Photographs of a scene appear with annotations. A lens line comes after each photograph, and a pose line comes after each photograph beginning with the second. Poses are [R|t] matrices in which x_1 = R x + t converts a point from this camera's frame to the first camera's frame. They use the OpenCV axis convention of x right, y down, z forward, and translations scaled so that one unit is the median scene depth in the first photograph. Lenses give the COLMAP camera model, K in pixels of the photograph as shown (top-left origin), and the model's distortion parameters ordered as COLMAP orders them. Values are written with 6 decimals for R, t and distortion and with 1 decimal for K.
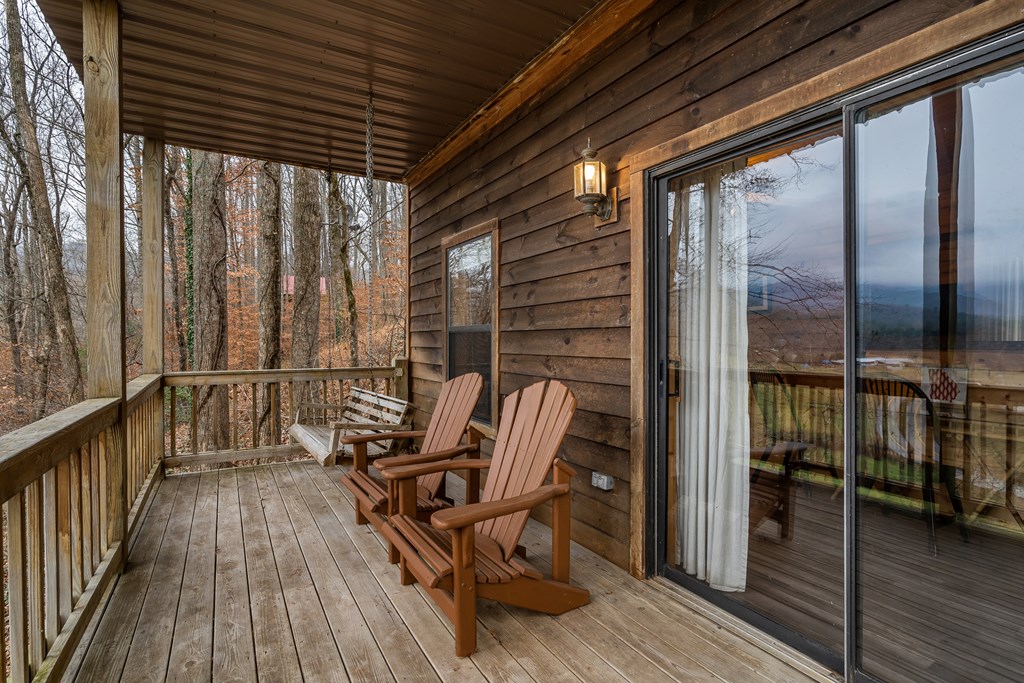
lens RADIAL K [[493.2, 0, 498.0], [0, 493.2, 332.7], [0, 0, 1]] dist [0.001218, -0.000924]
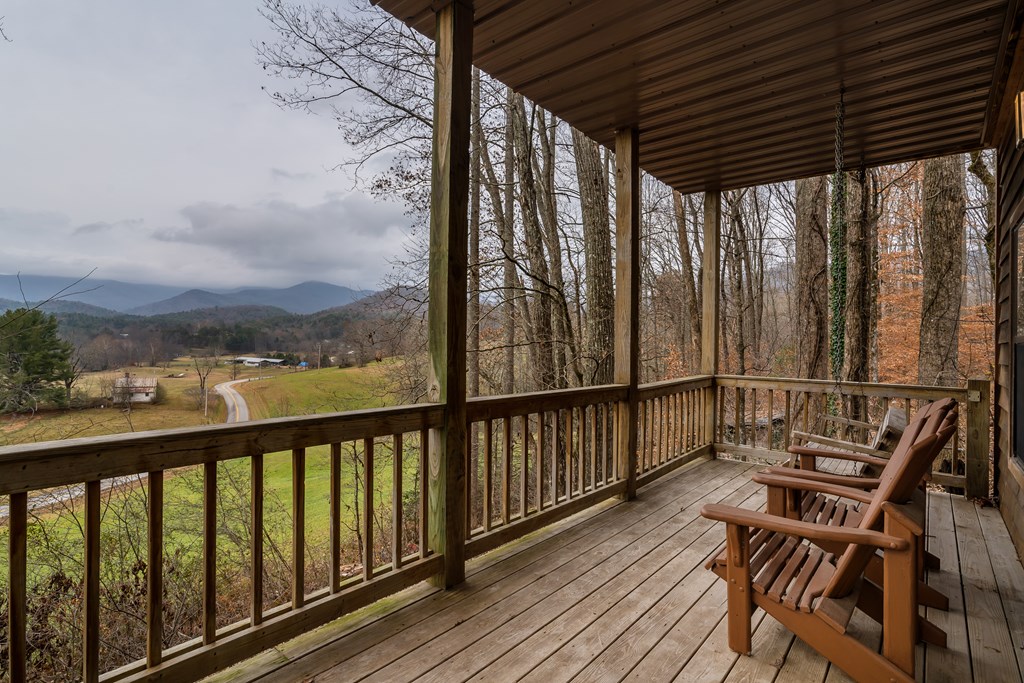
lens RADIAL K [[505.5, 0, 519.7], [0, 505.5, 327.1], [0, 0, 1]] dist [-0.017543, 0.009598]
pose [[0.356511, -0.022323, -0.934024, 0.313612], [-0.007382, 0.999616, -0.026709, -0.001282], [0.934262, 0.016417, 0.356210, 0.070301]]
